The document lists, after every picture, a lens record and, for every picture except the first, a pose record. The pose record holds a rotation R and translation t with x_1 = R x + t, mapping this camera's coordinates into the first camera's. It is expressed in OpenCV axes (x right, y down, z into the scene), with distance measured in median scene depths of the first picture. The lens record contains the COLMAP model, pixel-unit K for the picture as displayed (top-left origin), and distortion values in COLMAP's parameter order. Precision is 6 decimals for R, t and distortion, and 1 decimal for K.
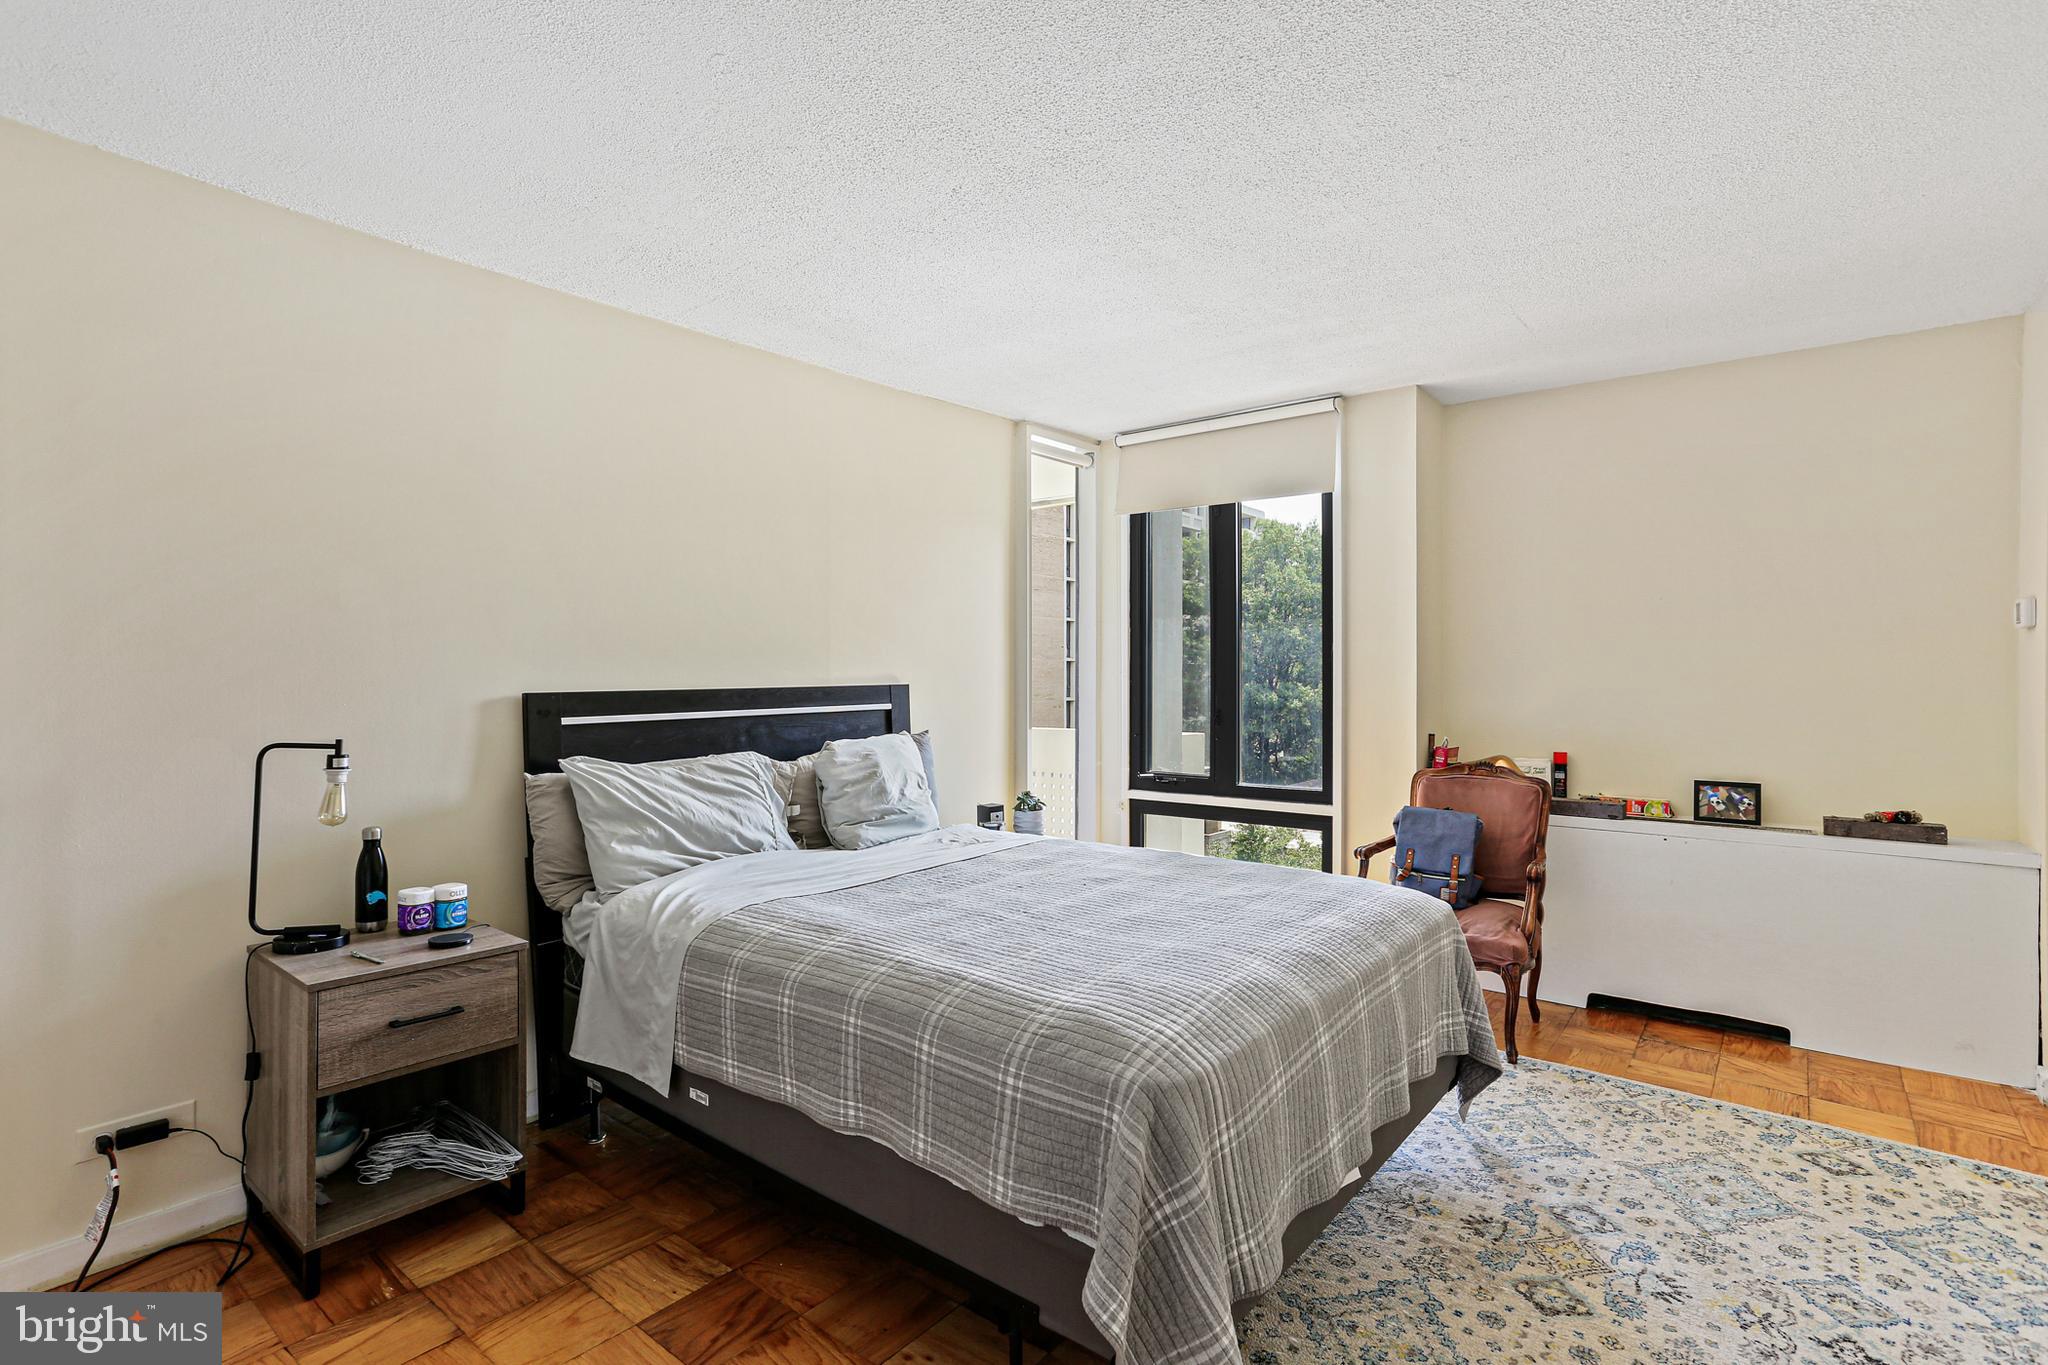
lens RADIAL K [[1000.0, 0, 1022.2], [0, 1000.0, 684.2], [0, 0, 1]] dist [-0.055332, 0.033833]
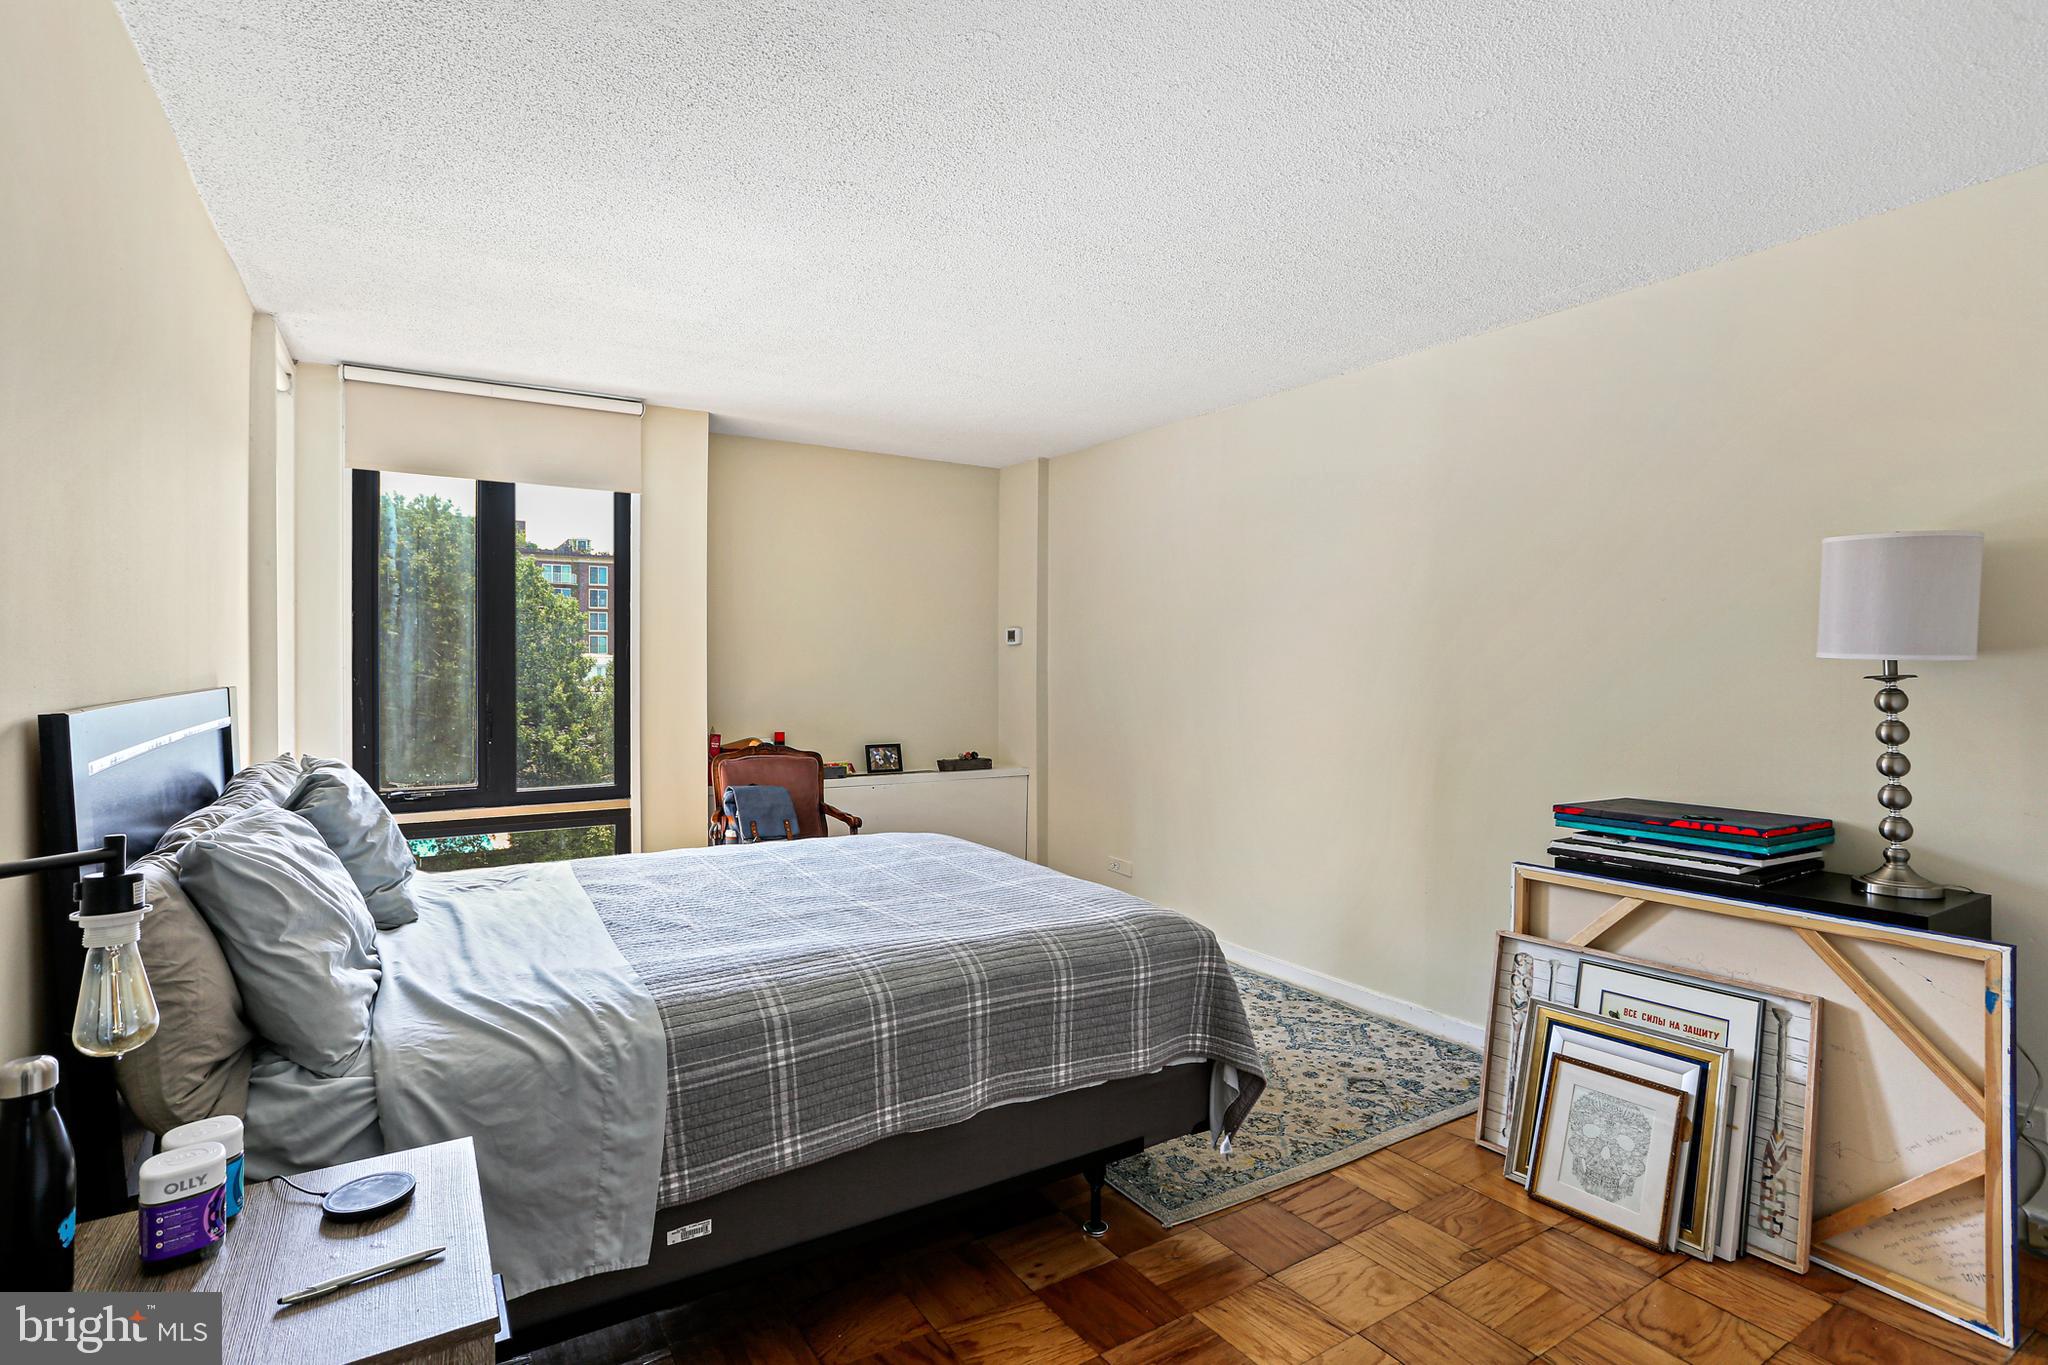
lens RADIAL K [[1000.0, 0, 1022.2], [0, 1000.0, 684.2], [0, 0, 1]] dist [-0.055332, 0.033833]
pose [[0.321284, -0.014830, 0.946867, -0.790890], [0.009494, 0.999878, 0.012439, -0.007223], [-0.946935, 0.004993, 0.321386, 0.428000]]
